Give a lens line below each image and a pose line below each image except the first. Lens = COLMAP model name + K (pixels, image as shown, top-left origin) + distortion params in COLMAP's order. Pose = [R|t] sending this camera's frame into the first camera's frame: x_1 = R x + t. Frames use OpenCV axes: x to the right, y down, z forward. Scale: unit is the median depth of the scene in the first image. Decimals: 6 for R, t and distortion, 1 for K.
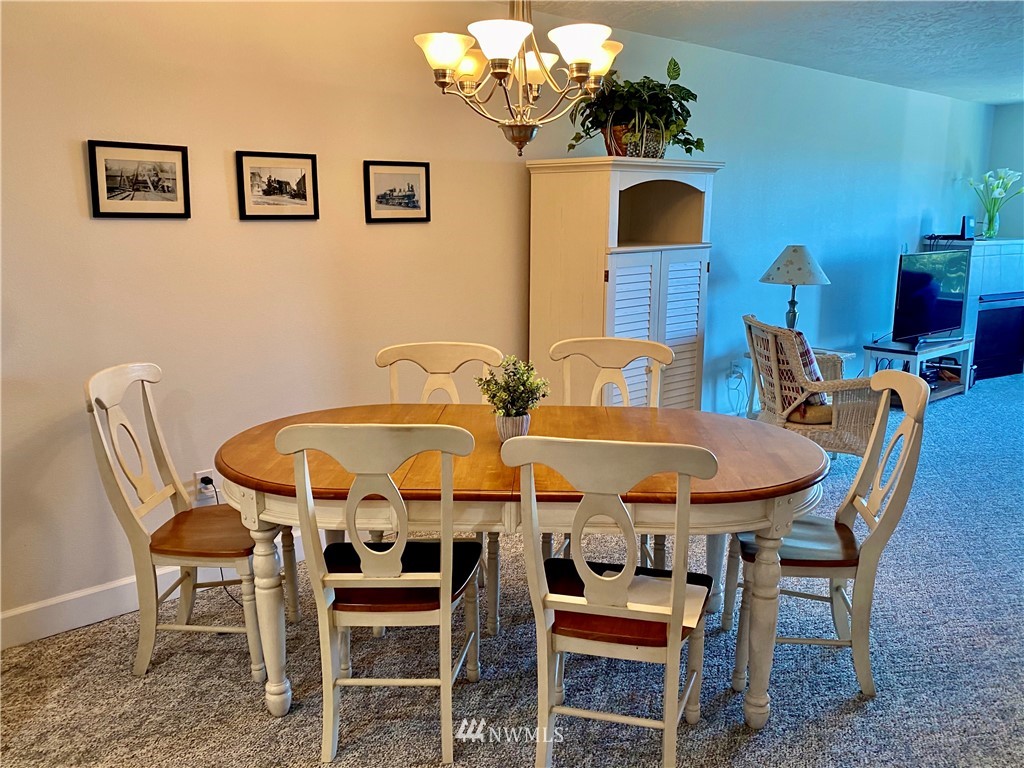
lens RADIAL K [[862.9, 0, 509.5], [0, 862.9, 384.0], [0, 0, 1]] dist [0.014774, -0.002108]
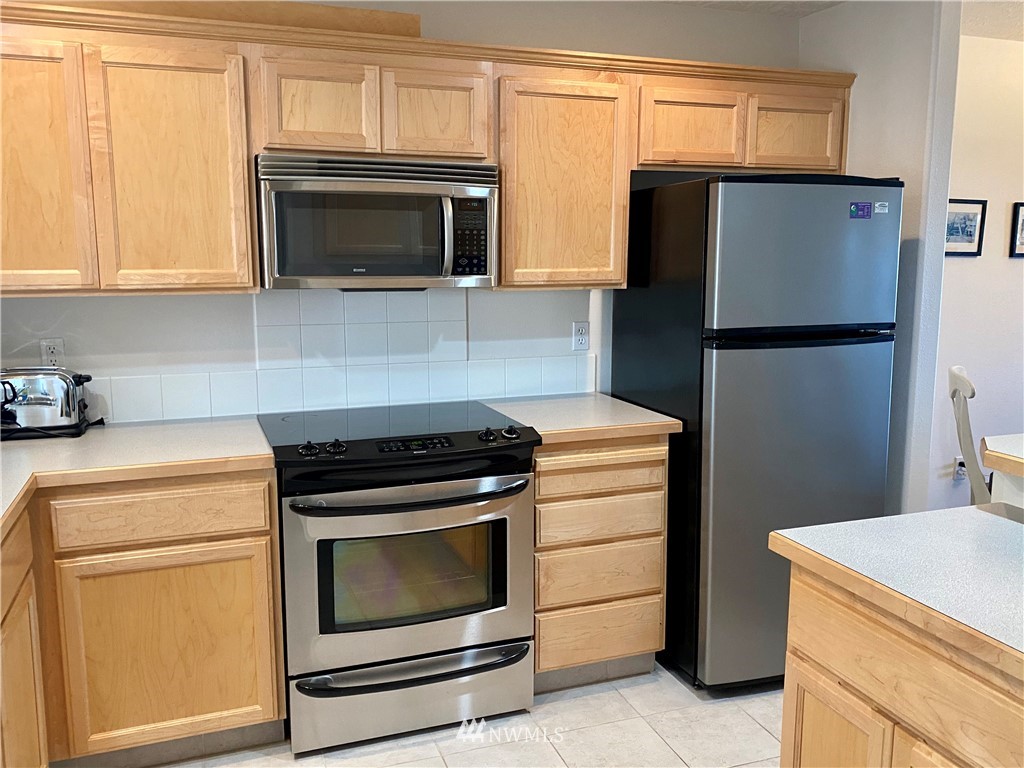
lens RADIAL K [[862.9, 0, 510.0], [0, 862.9, 378.7], [0, 0, 1]] dist [0.014774, -0.002108]
pose [[0.924422, 0.067914, -0.375275, -0.524792], [-0.082227, 0.996366, -0.022237, 0.074253], [0.372401, 0.051414, 0.926647, -0.434437]]
